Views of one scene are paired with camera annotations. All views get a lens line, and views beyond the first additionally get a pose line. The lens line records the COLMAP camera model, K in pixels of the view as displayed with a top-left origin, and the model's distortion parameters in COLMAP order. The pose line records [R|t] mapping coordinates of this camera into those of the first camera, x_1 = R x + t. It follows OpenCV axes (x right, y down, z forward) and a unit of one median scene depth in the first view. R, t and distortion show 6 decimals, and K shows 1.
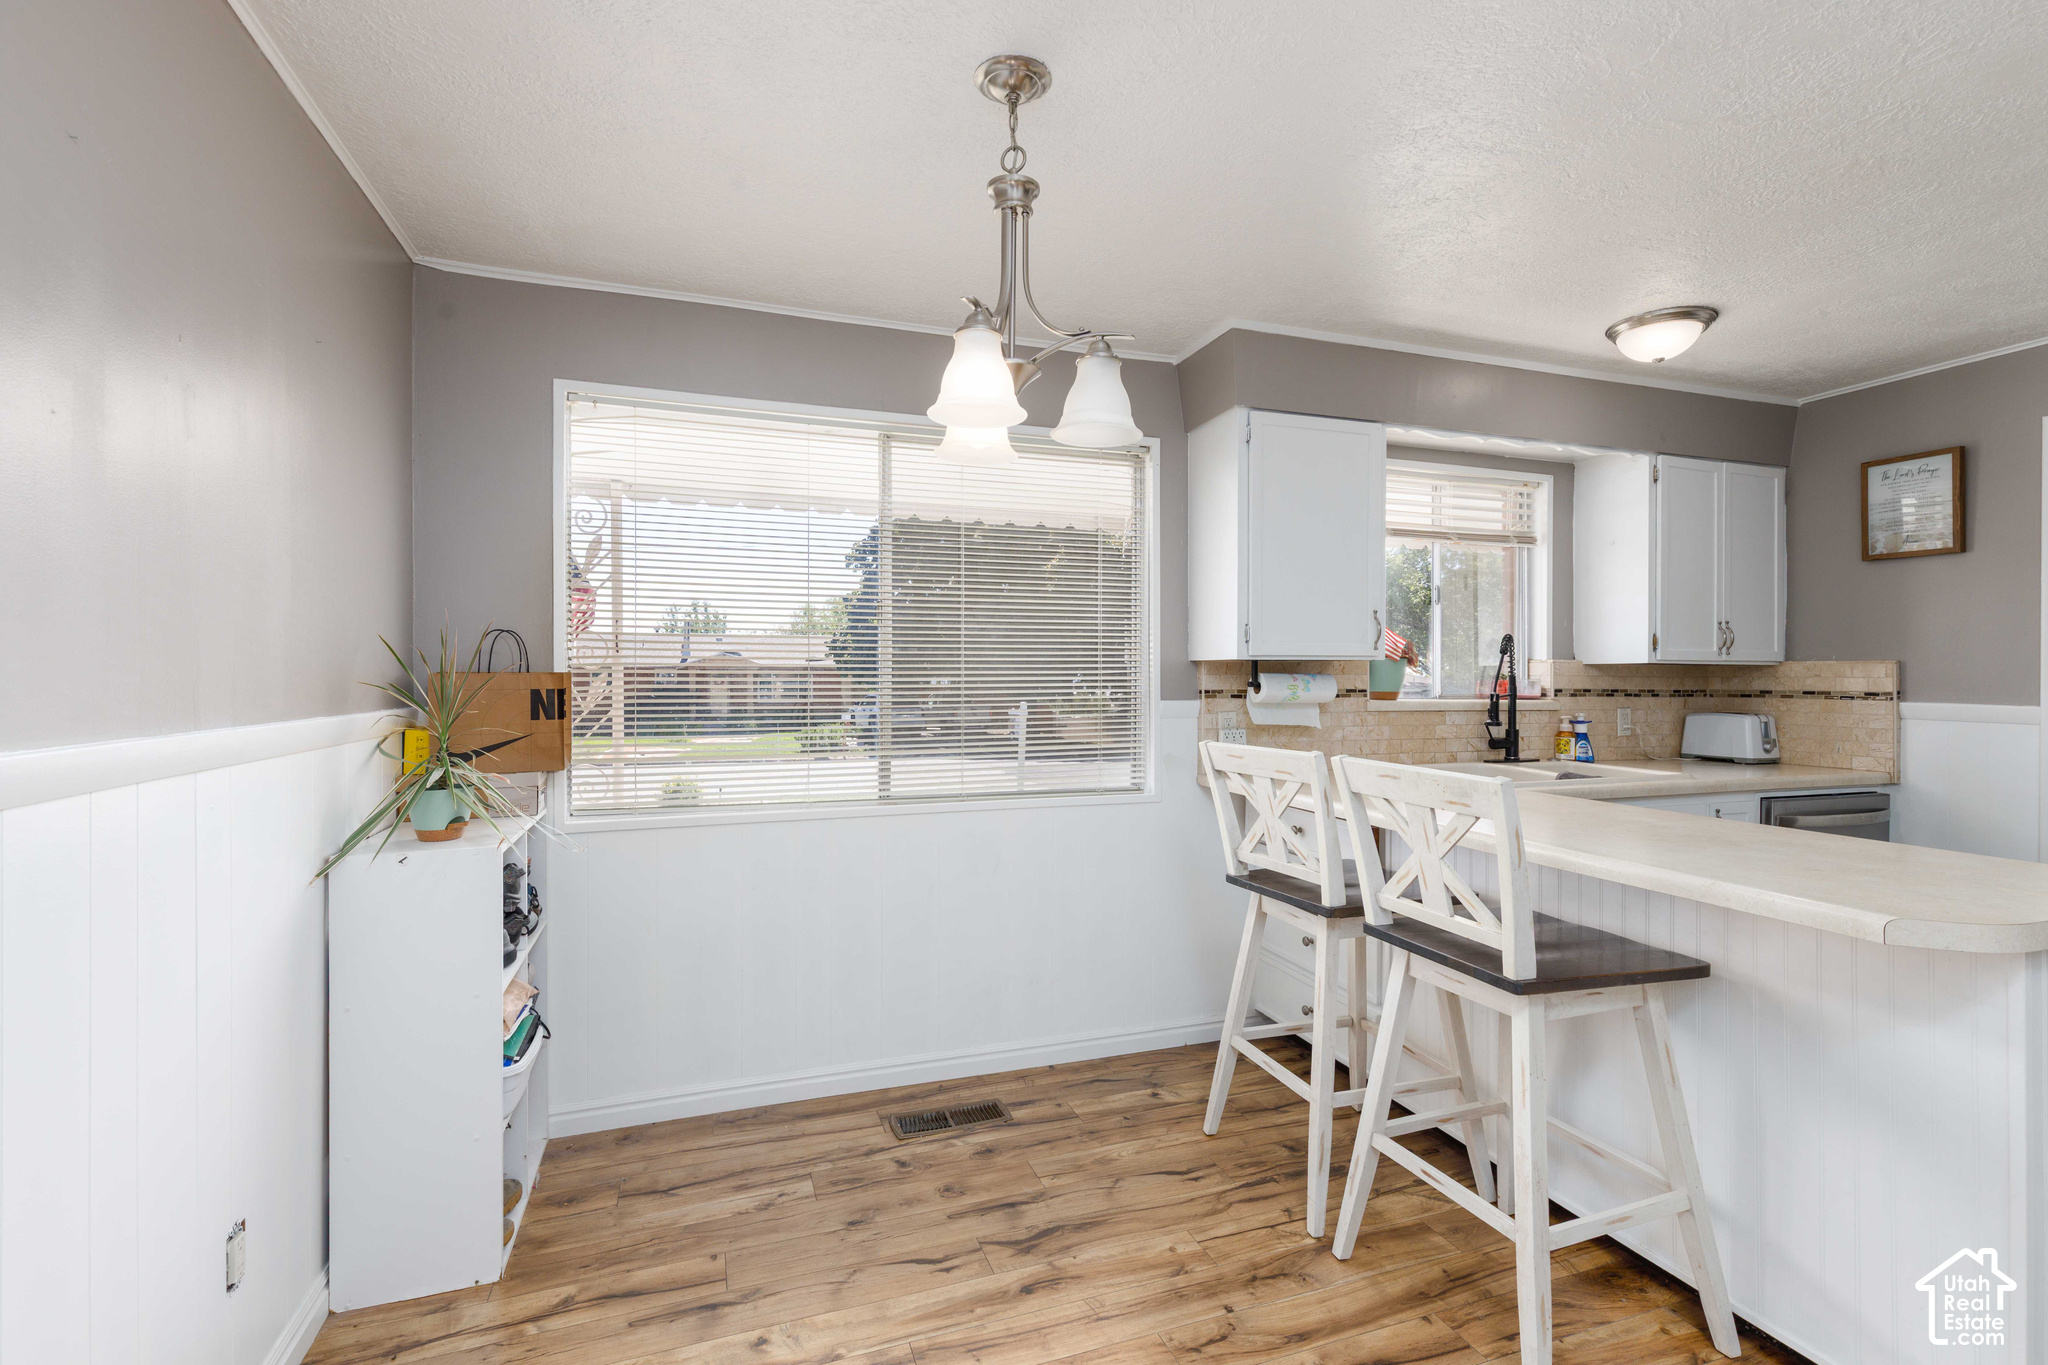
lens RADIAL K [[917.9, 0, 1018.9], [0, 917.9, 681.3], [0, 0, 1]] dist [0.004949, -0.000370]
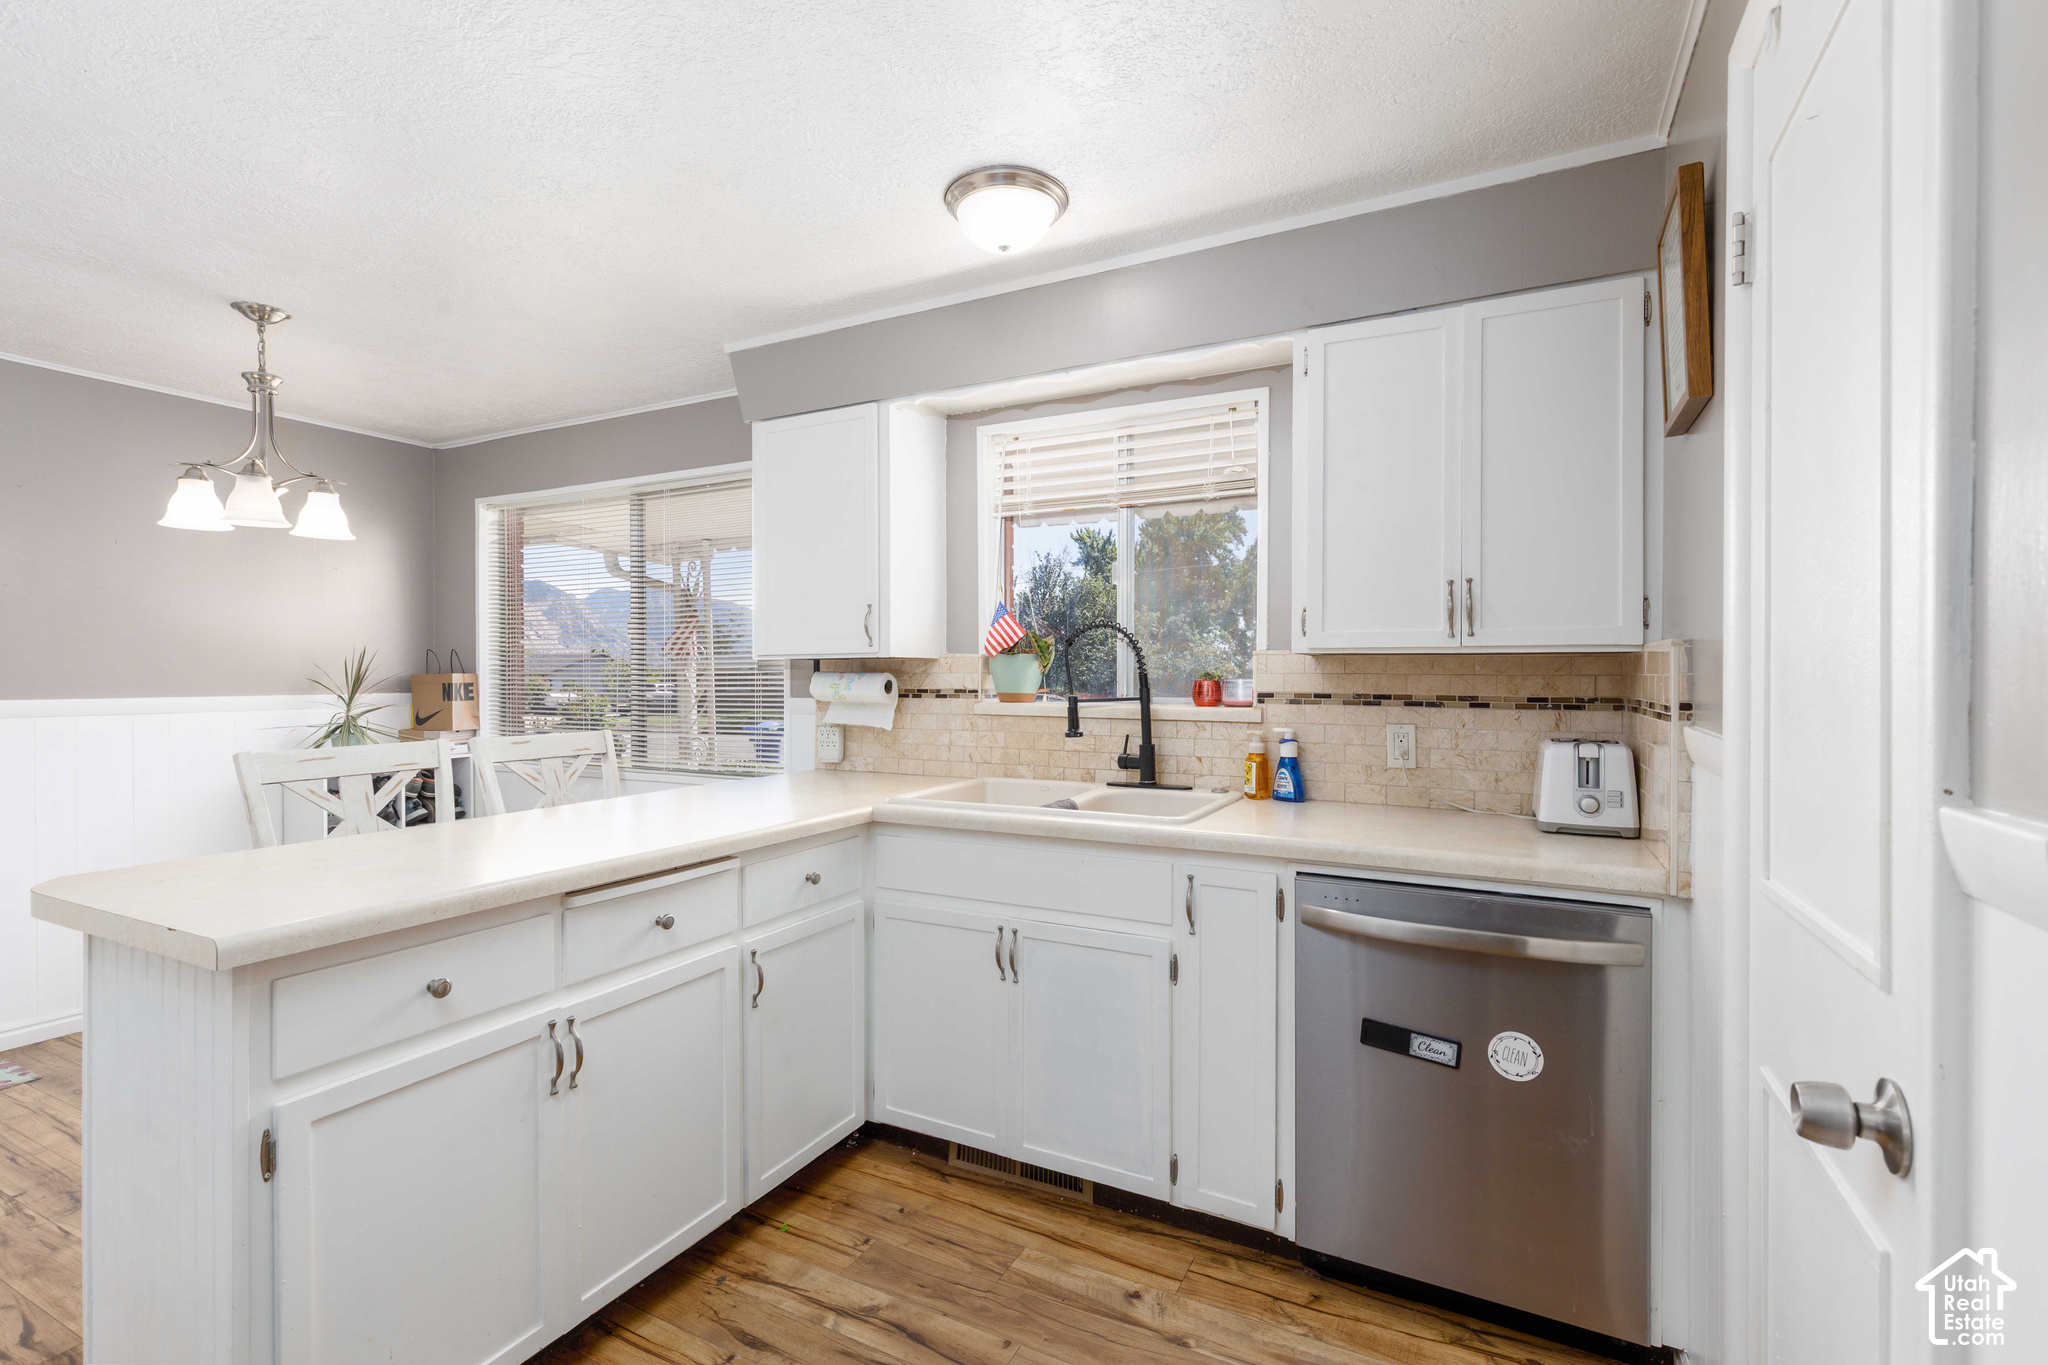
lens RADIAL K [[917.9, 0, 1021.6], [0, 917.9, 679.0], [0, 0, 1]] dist [0.004949, -0.000370]
pose [[0.686658, 0.000835, -0.726980, 0.972089], [-0.002251, 0.999997, -0.000977, -0.000277], [0.726977, 0.002307, 0.686658, 0.392845]]
